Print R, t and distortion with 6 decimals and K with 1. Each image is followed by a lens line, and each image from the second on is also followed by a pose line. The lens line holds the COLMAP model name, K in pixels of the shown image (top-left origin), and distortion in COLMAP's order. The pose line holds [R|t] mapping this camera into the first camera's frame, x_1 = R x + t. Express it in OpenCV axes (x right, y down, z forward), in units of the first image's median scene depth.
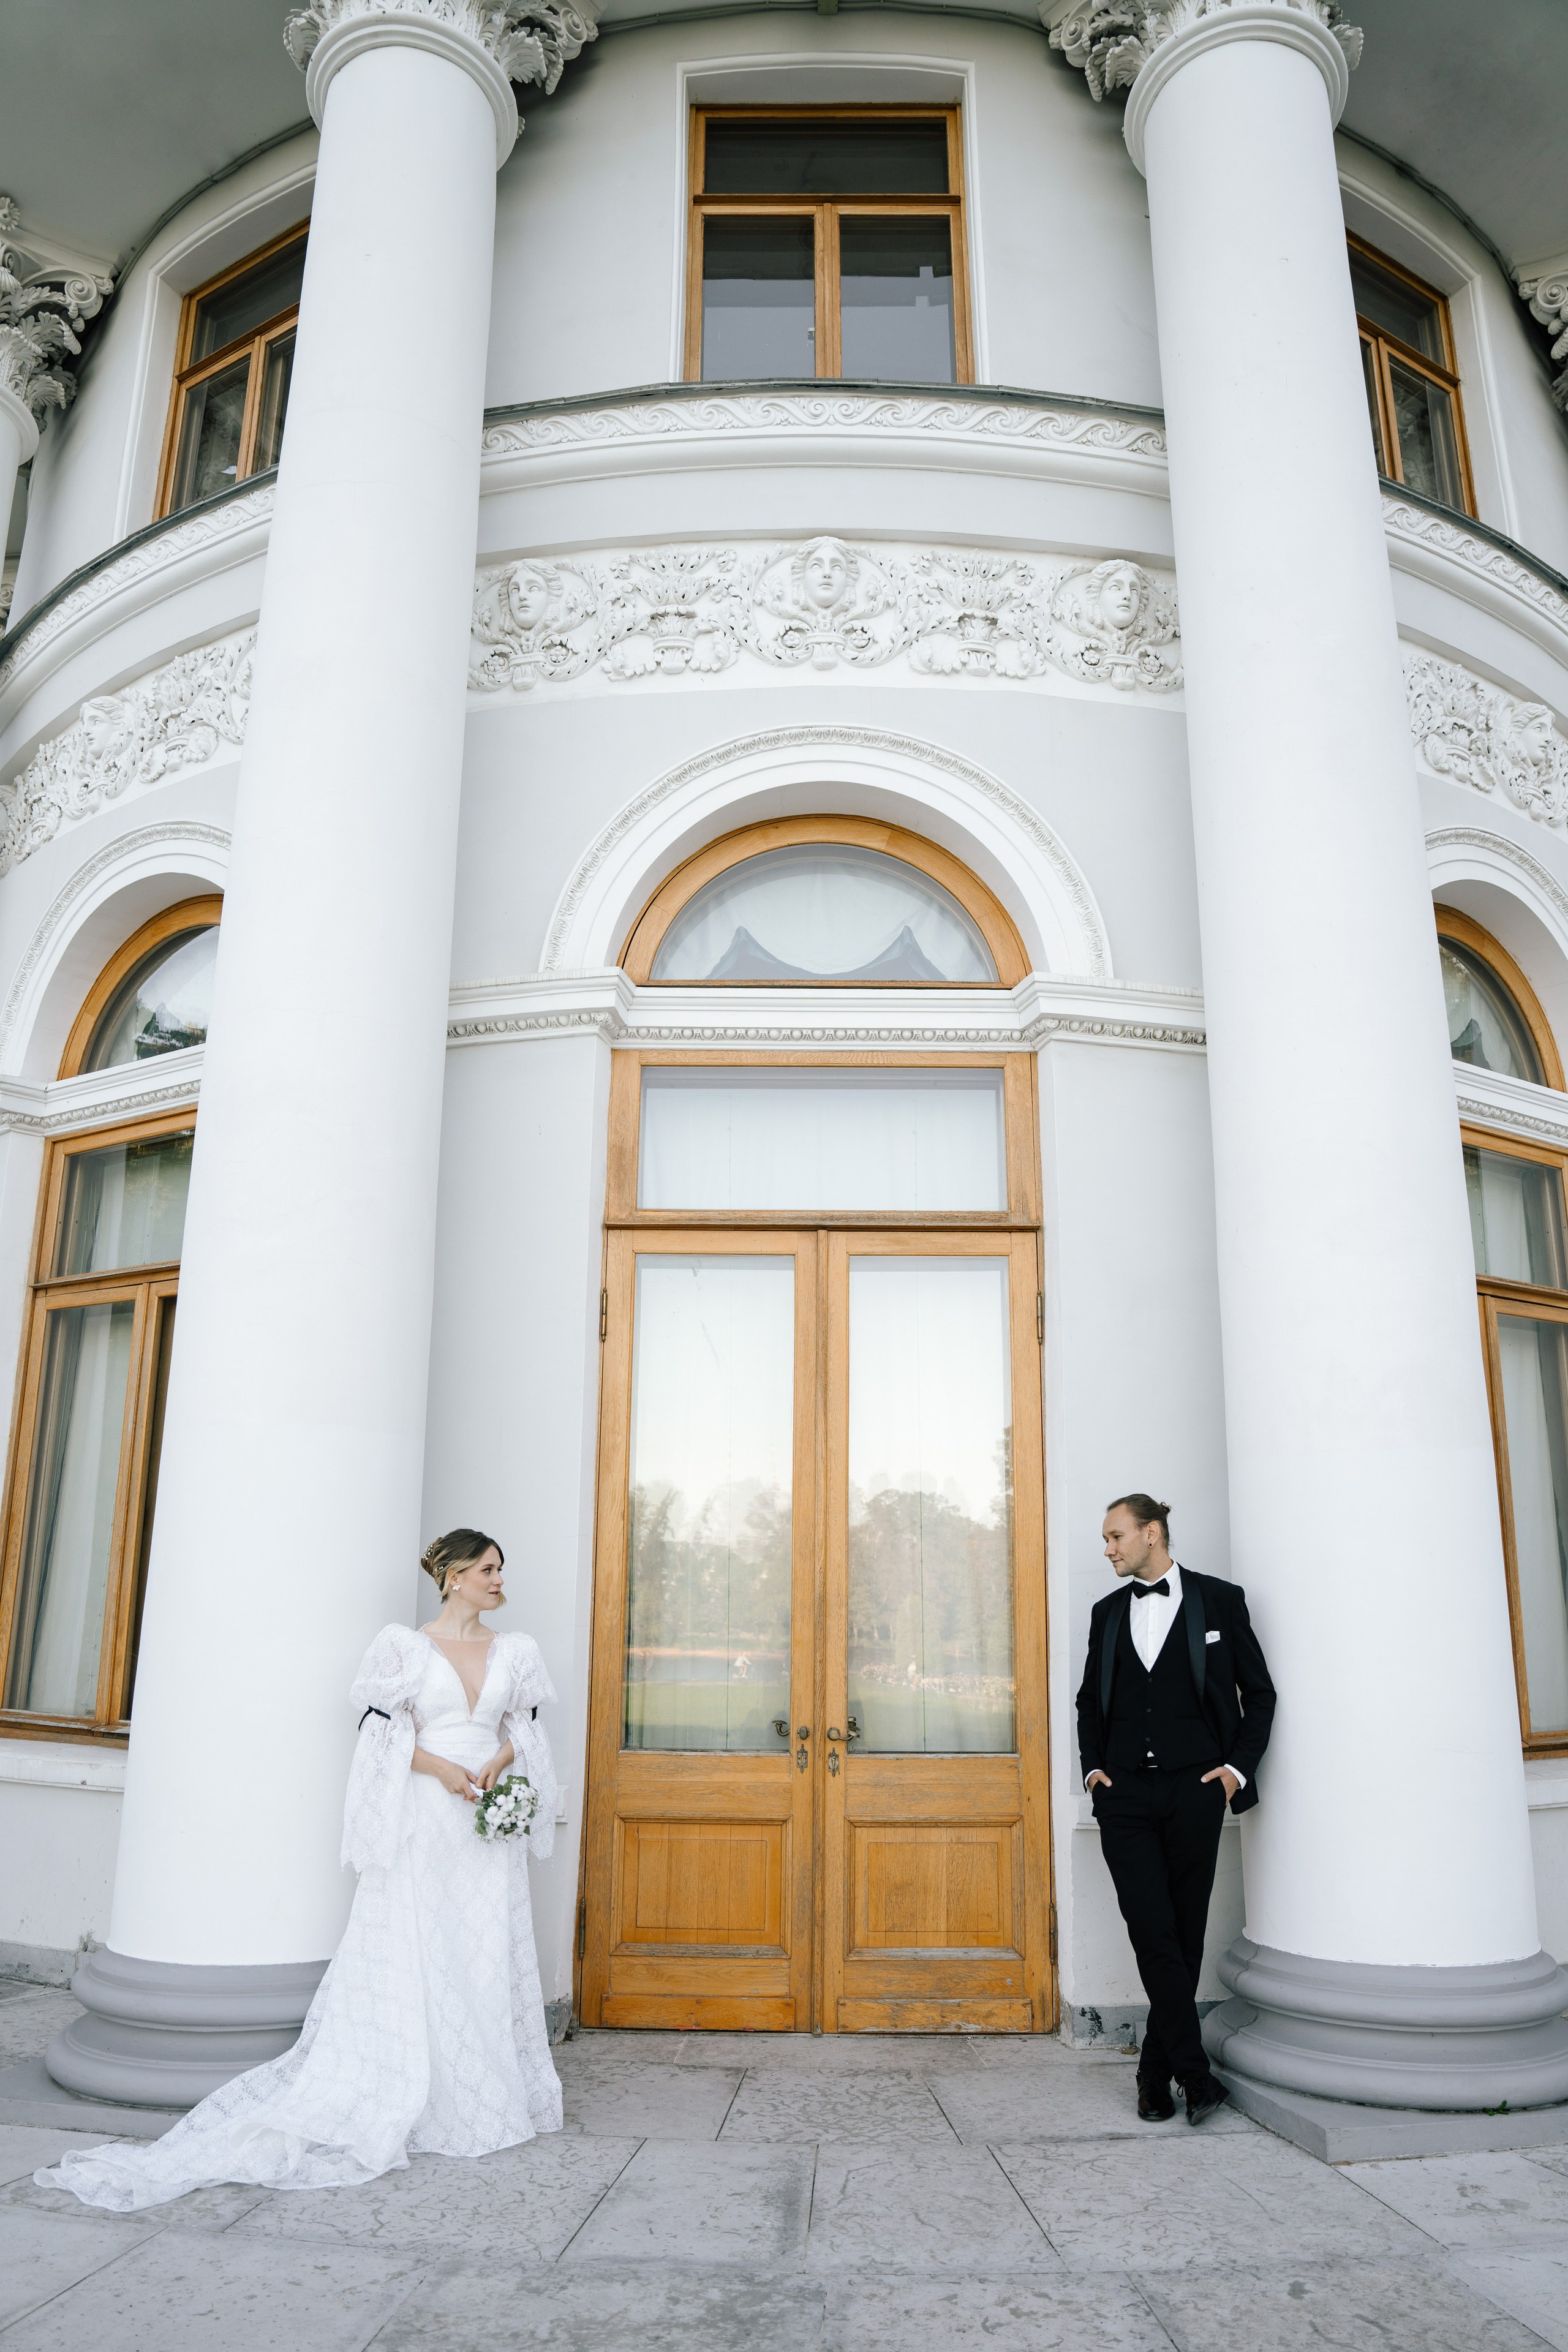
lens RADIAL K [[1605.8, 0, 792.4], [0, 1605.8, 1179.9], [0, 0, 1]] dist [-0.123823, 0.088468]
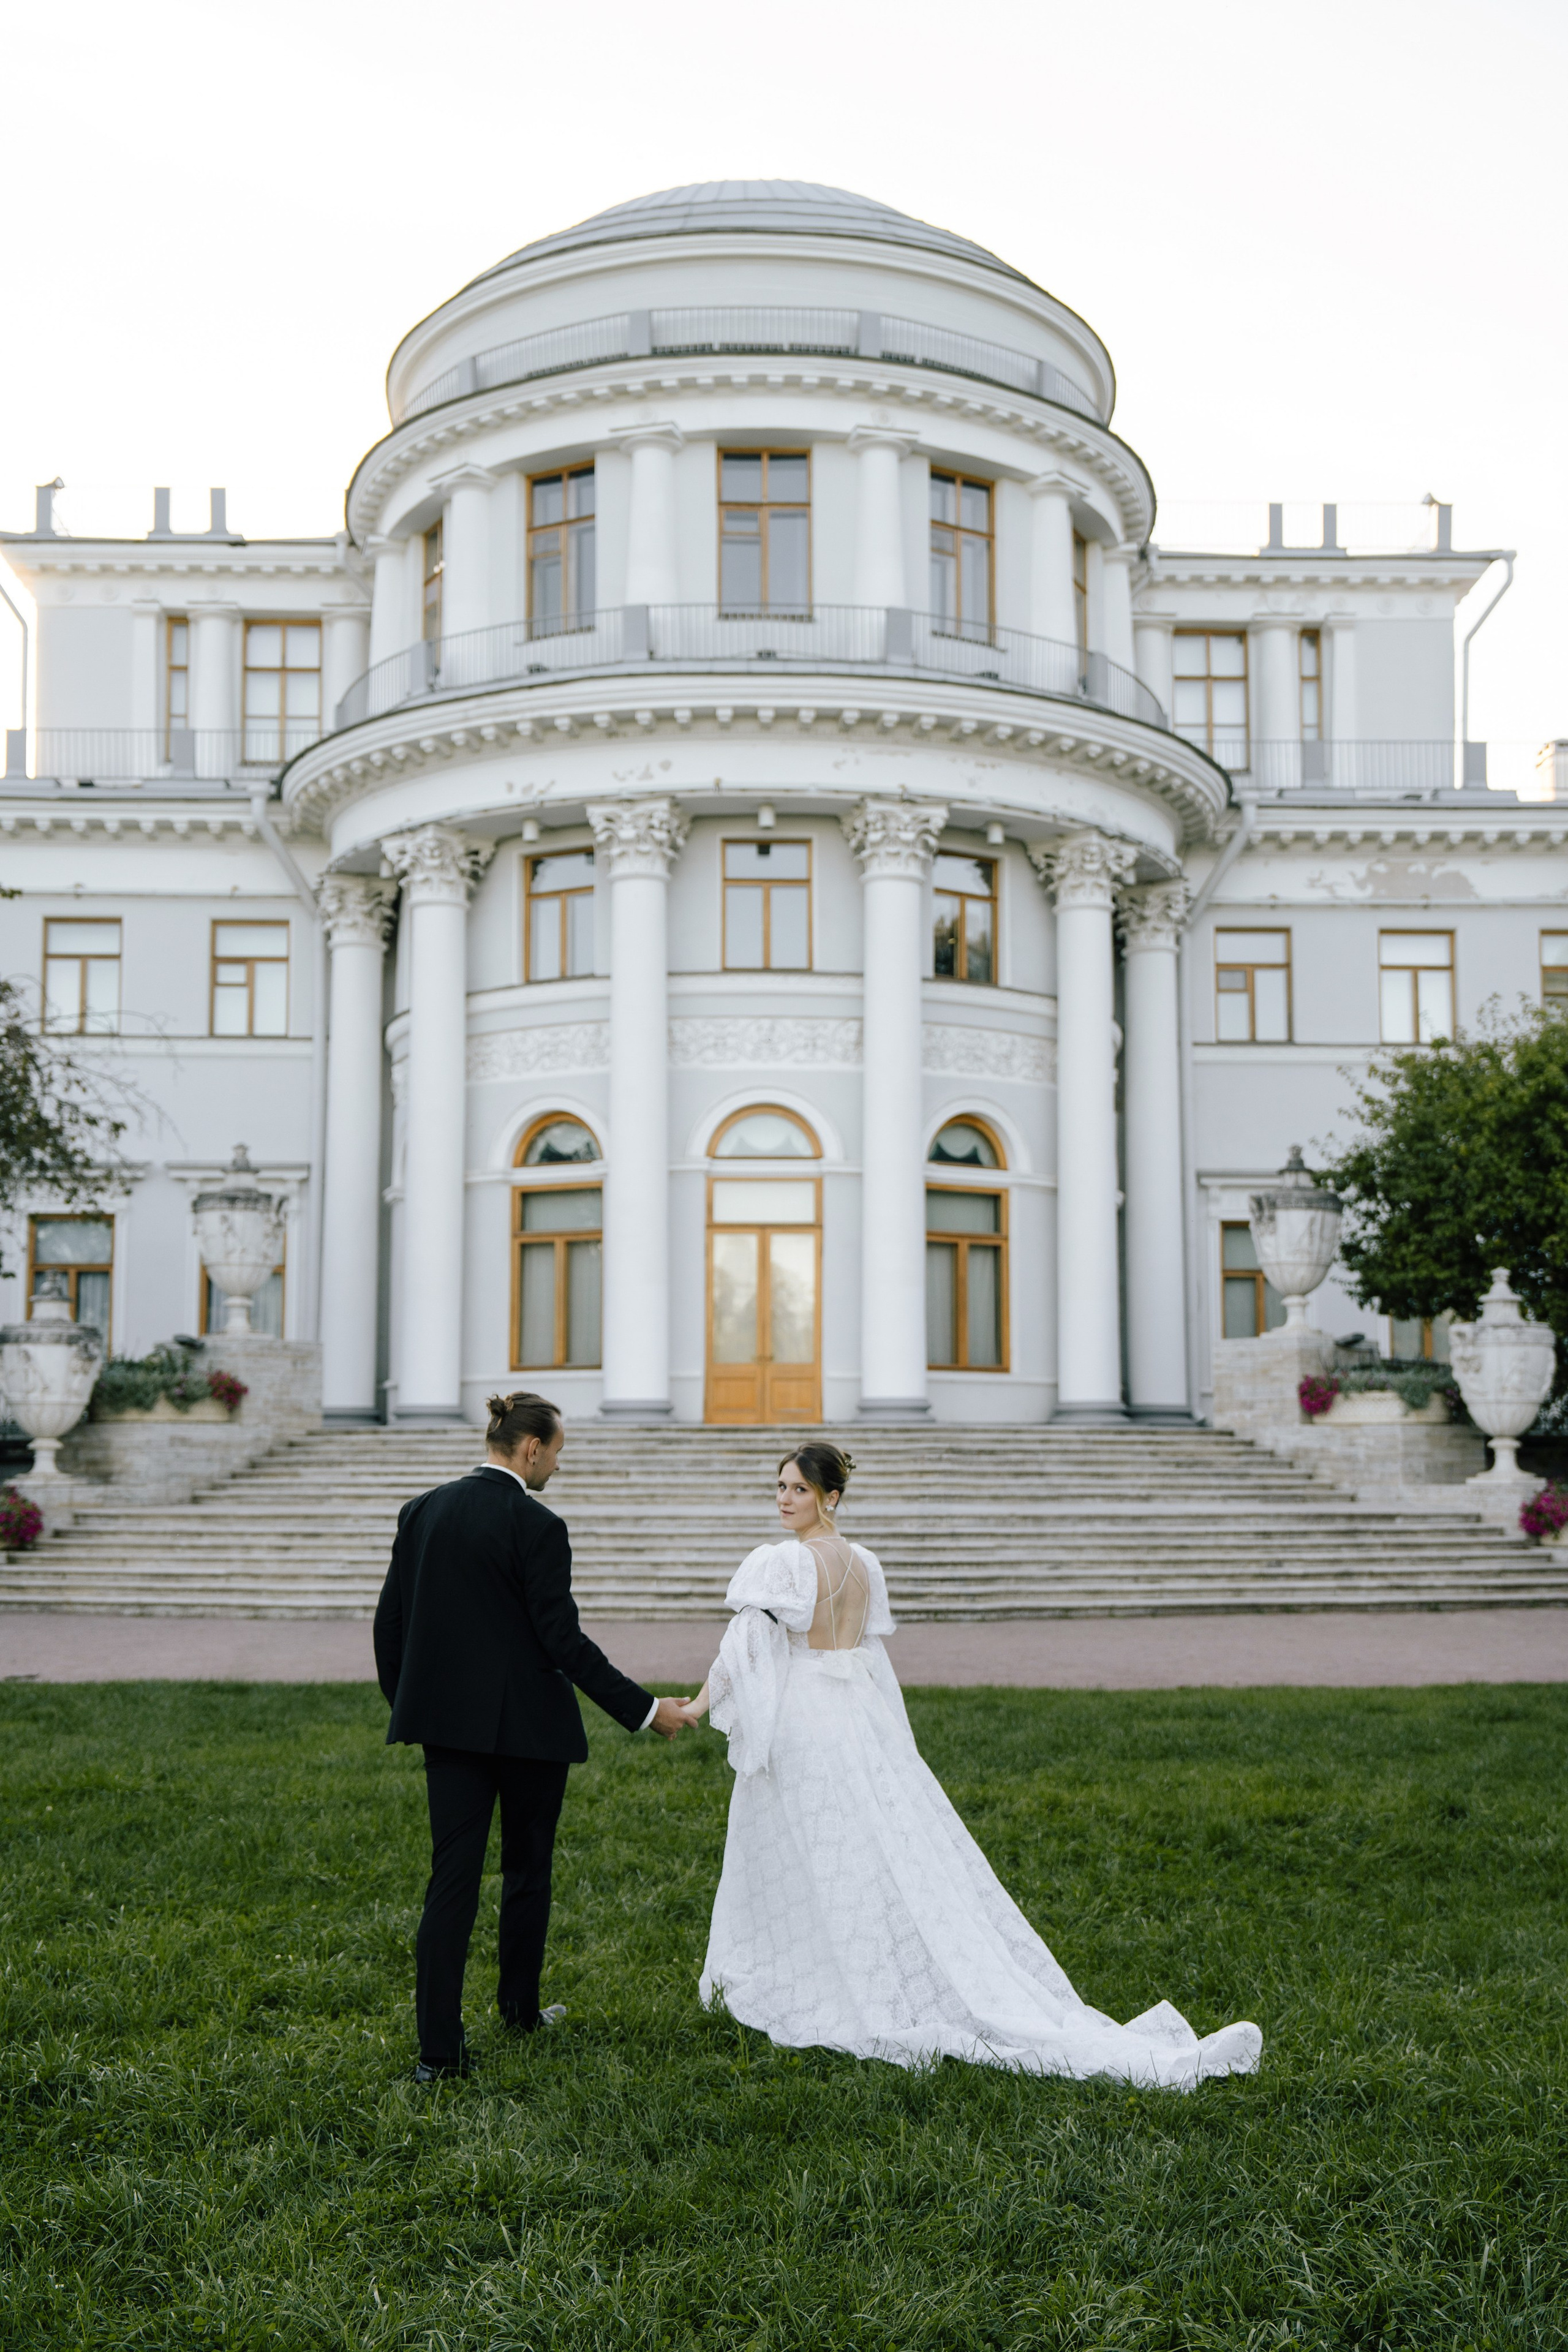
lens RADIAL K [[2715.6, 0, 784.0], [0, 2715.6, 1176.0], [0, 0, 1]] dist [0.060180, -0.017365]
pose [[0.999262, 0.001040, 0.038396, -0.161108], [-0.007090, 0.987447, 0.157794, -0.985425], [-0.037750, -0.157950, 0.986725, -4.740255]]
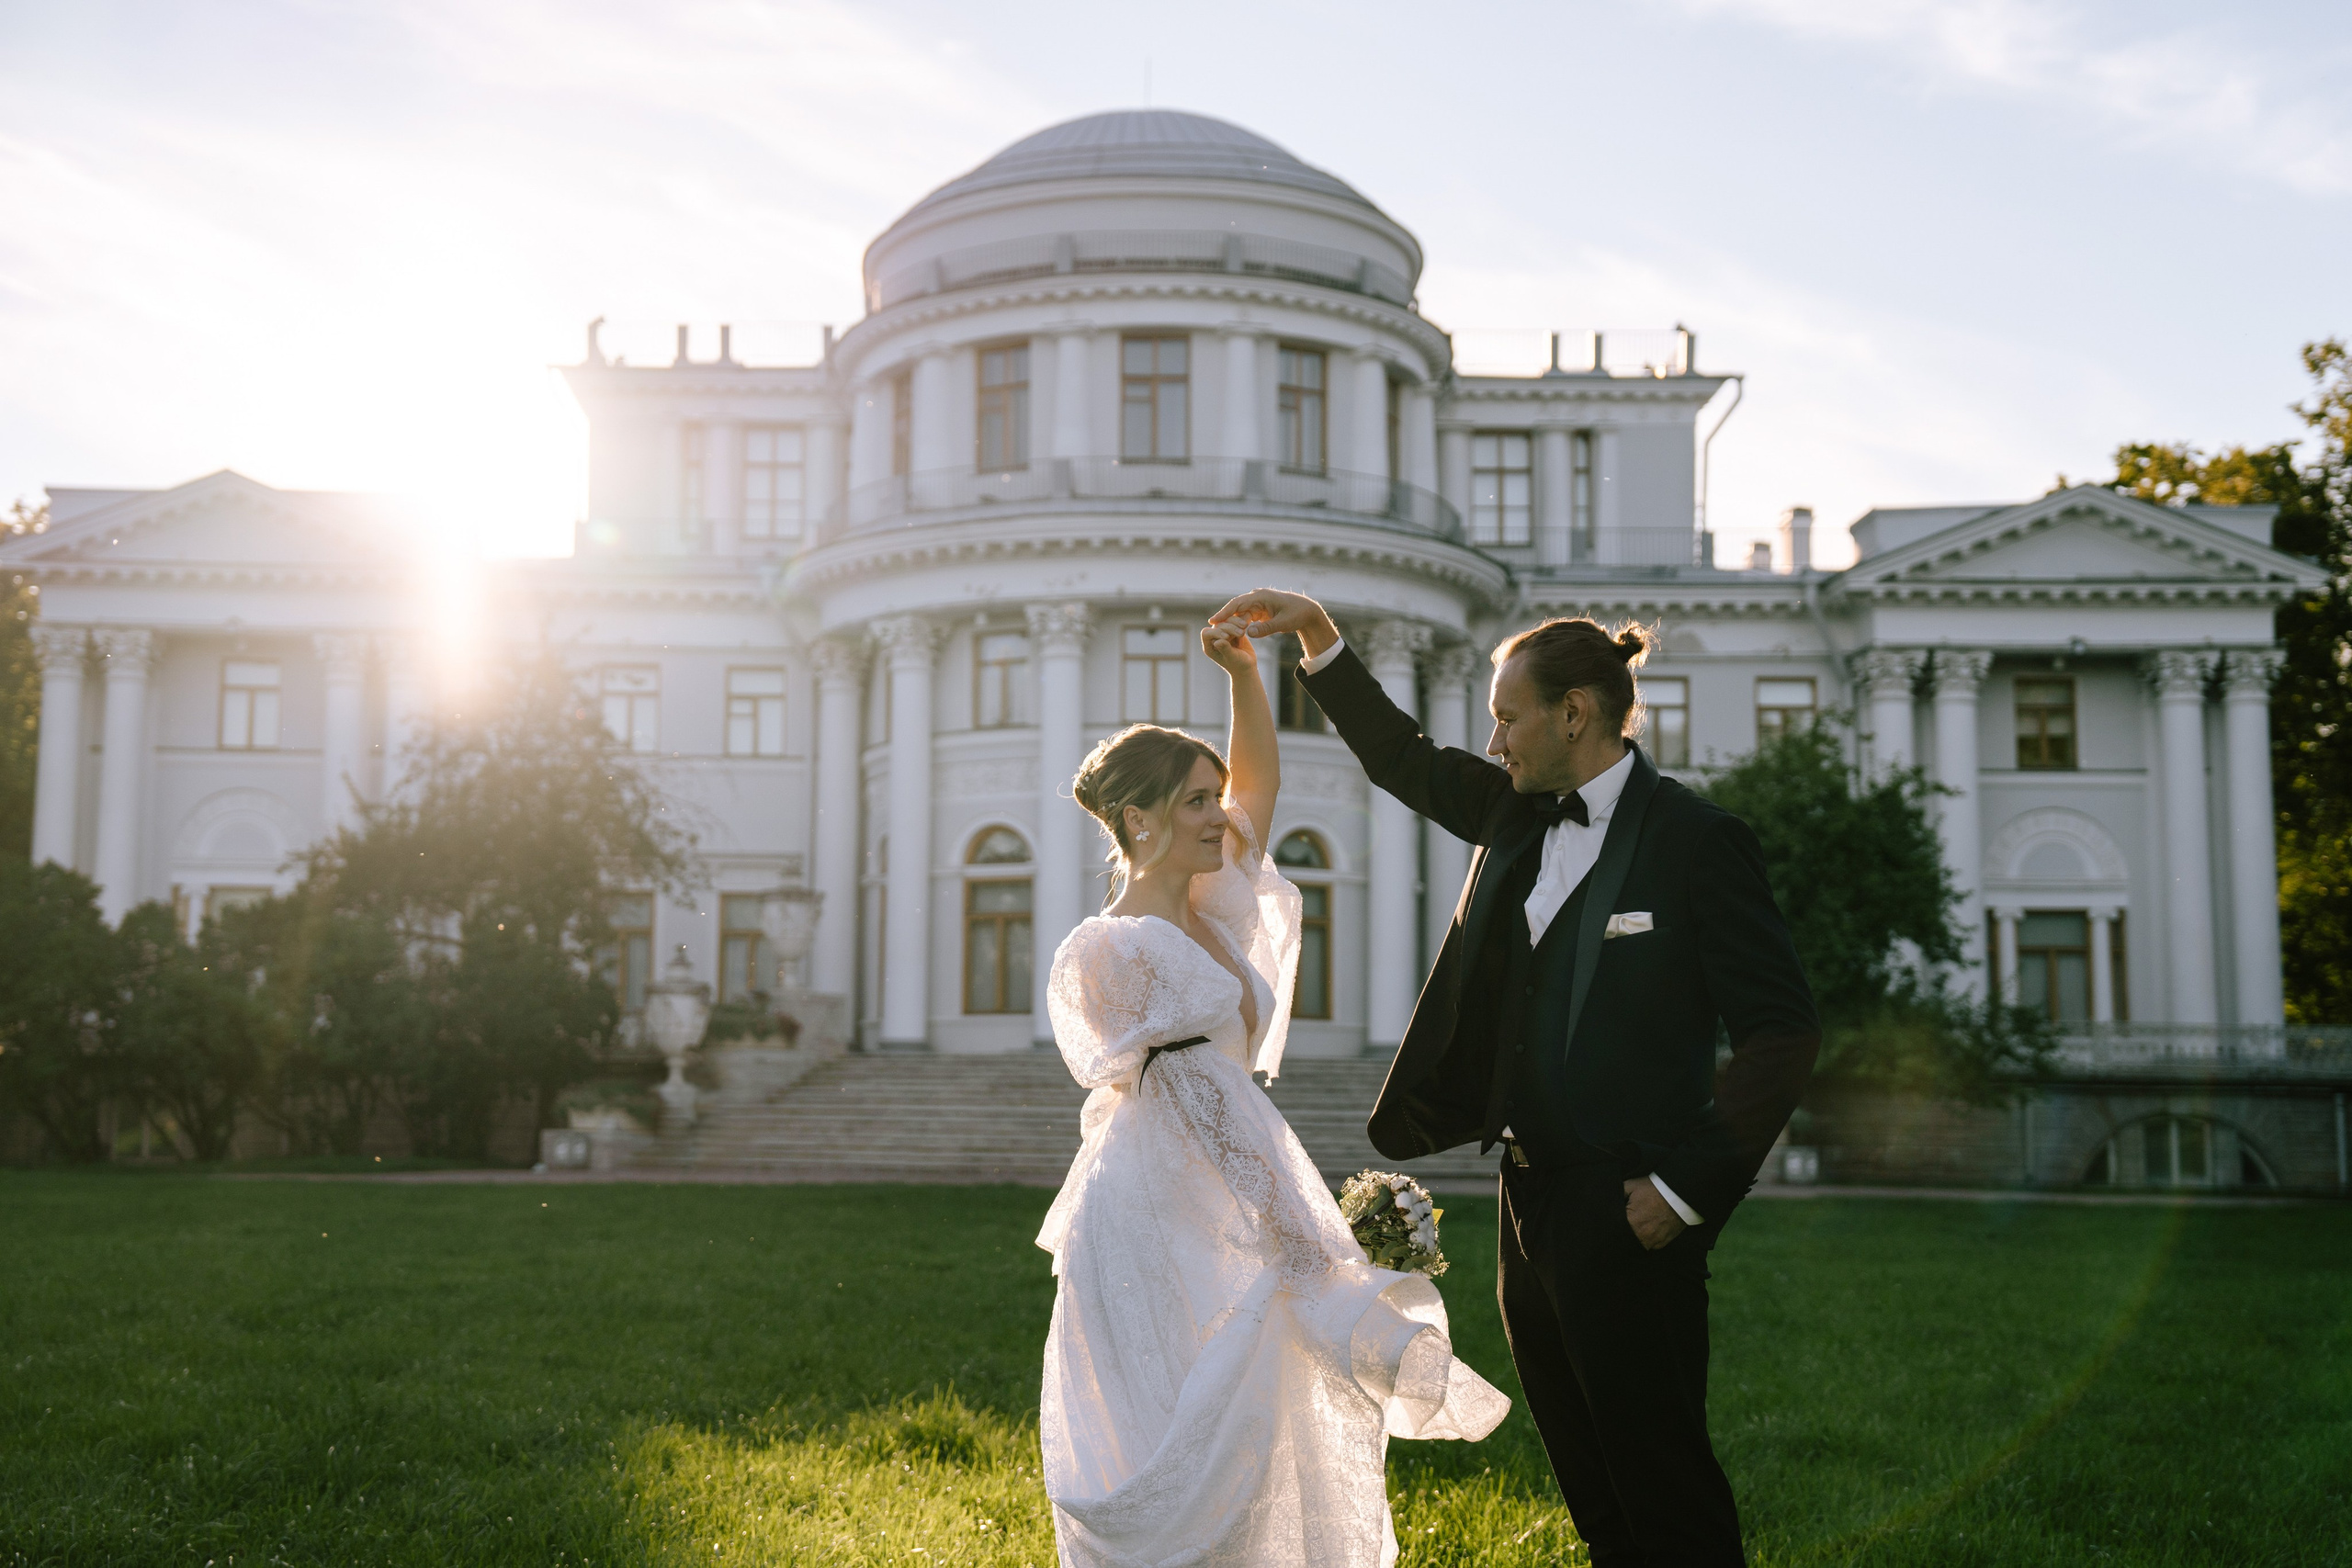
lens RADIAL K [[3228.2, 0, 980.0], [0, 3228.2, 784.9], [0, 0, 1]] dist [0.119057, -0.025335]
pose [[0.999957, 0.008527, -0.003757, -0.445167], [-0.007796, 0.986437, 0.163958, -1.859684], [0.005104, -0.163921, 0.986460, -8.236738]]
